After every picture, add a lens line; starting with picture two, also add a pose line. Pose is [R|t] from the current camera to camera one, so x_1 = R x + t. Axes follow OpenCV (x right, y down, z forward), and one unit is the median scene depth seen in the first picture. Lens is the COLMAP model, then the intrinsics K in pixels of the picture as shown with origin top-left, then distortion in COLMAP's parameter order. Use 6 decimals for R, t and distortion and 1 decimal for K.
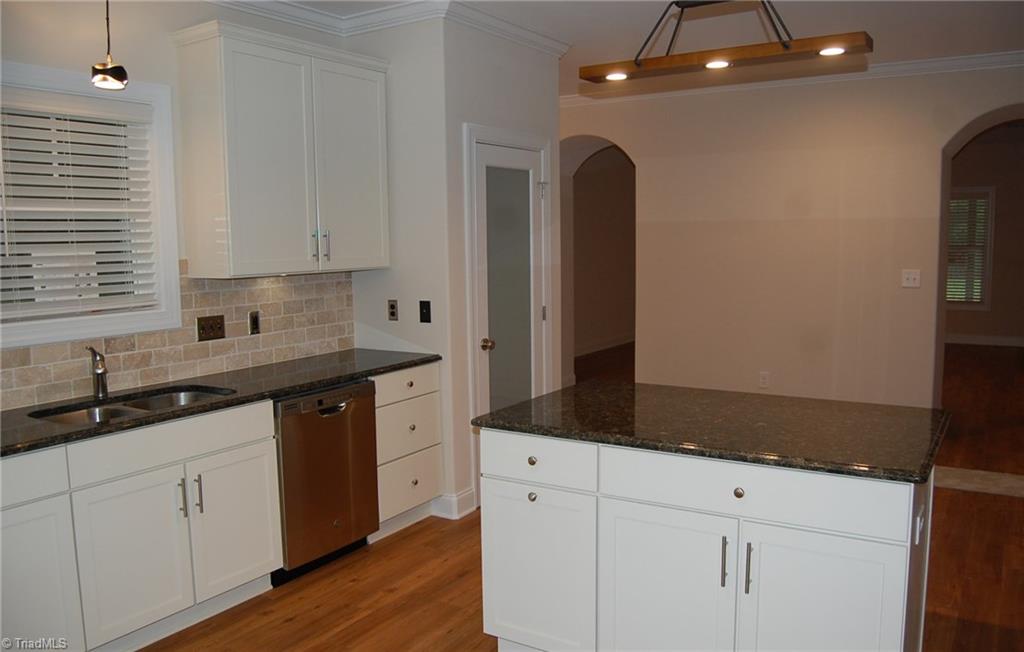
lens RADIAL K [[787.6, 0, 512.0], [0, 787.6, 326.0], [0, 0, 1]] dist [-0.115309, 0.002145]
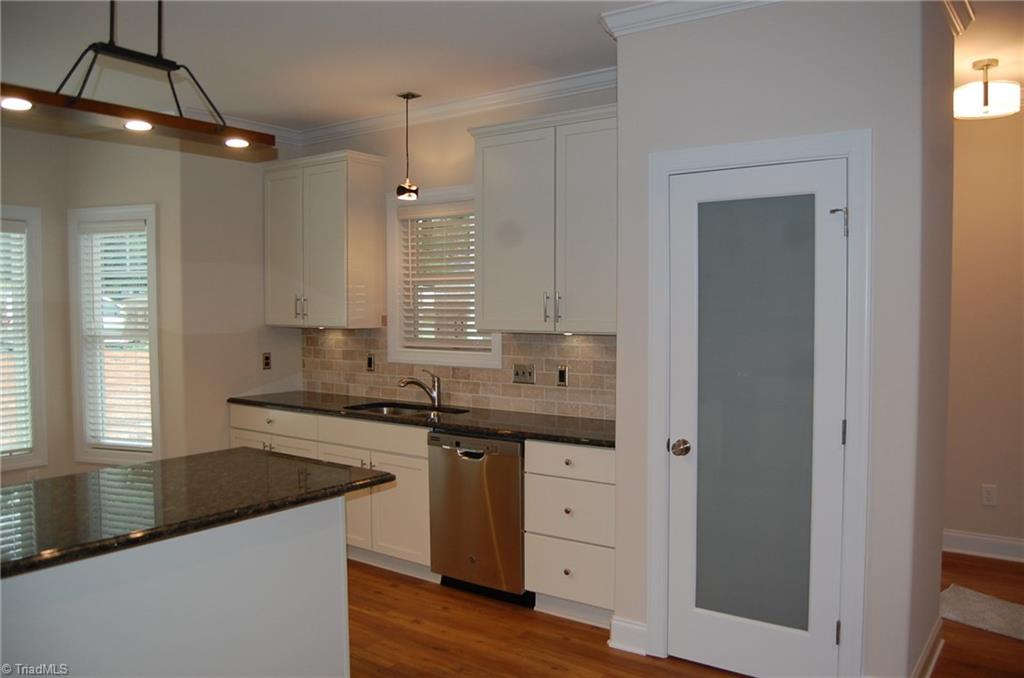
lens RADIAL K [[804.2, 0, 512.0], [0, 804.2, 339.0], [0, 0, 1]] dist [-0.069571, -0.000350]
pose [[-0.064105, 0.067293, -0.995672, 0.857428], [-0.096703, 0.992610, 0.073313, -0.141632], [0.993247, 0.100984, -0.057124, 1.058802]]
